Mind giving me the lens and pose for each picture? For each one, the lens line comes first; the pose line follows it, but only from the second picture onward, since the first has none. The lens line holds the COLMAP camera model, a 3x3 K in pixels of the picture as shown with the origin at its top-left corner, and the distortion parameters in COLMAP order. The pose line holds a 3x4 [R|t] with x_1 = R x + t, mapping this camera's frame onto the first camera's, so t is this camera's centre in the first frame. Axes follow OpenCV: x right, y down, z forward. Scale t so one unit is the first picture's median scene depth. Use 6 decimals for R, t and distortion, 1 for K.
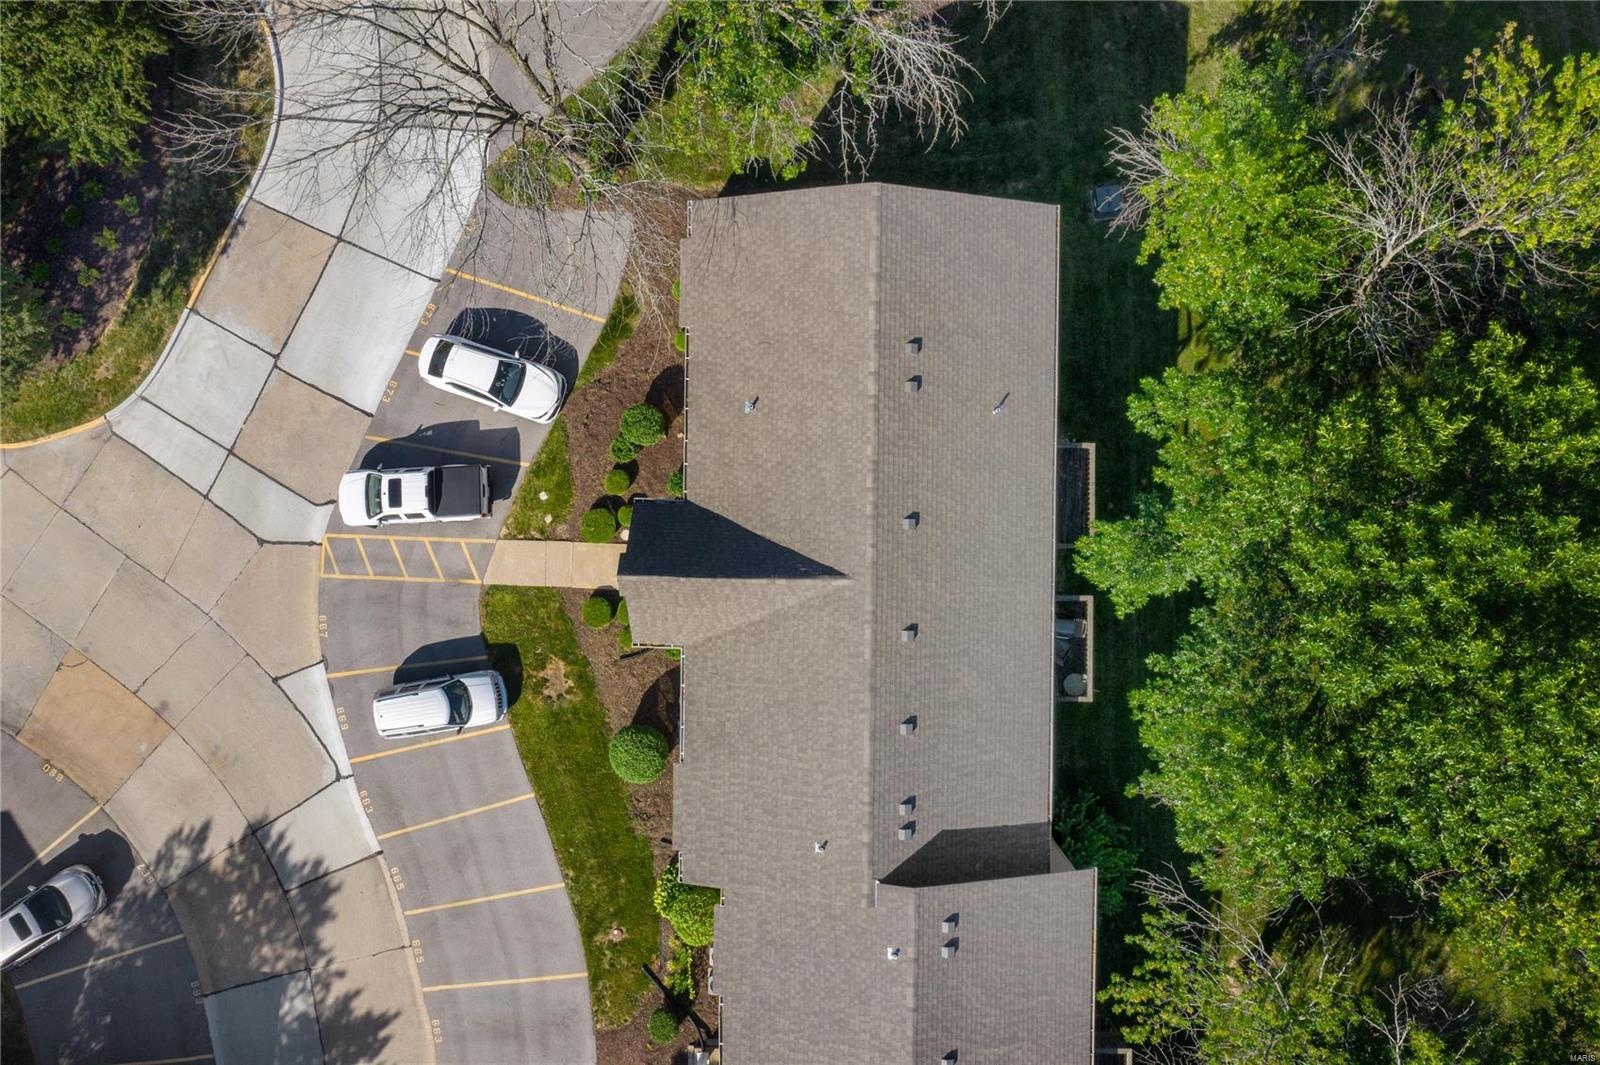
lens RADIAL K [[1261.3, 0, 791.6], [0, 1261.3, 547.6], [0, 0, 1]] dist [-0.013547, 0.012525]
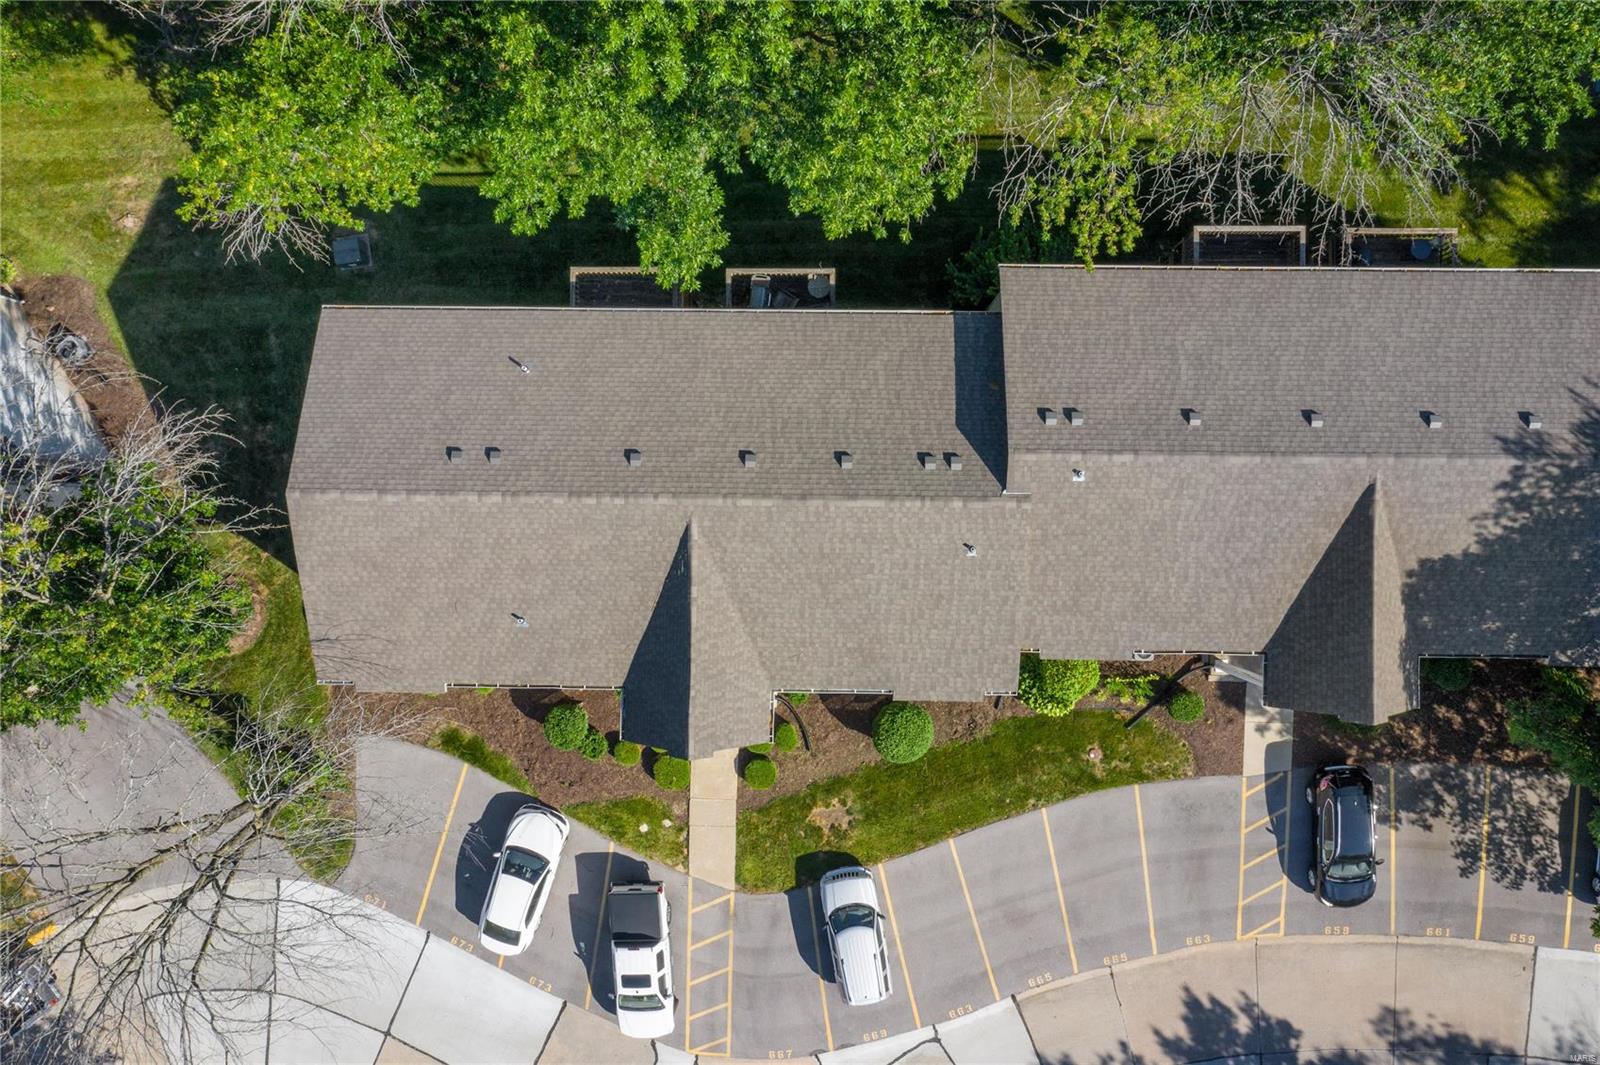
lens RADIAL K [[1261.3, 0, 825.0], [0, 1261.3, 536.3], [0, 0, 1]] dist [-0.013547, 0.012525]
pose [[-0.000104, -0.999960, 0.008980, 0.020875], [0.999785, -0.000290, -0.020731, 0.121725], [0.020732, 0.008976, 0.999745, 0.024309]]
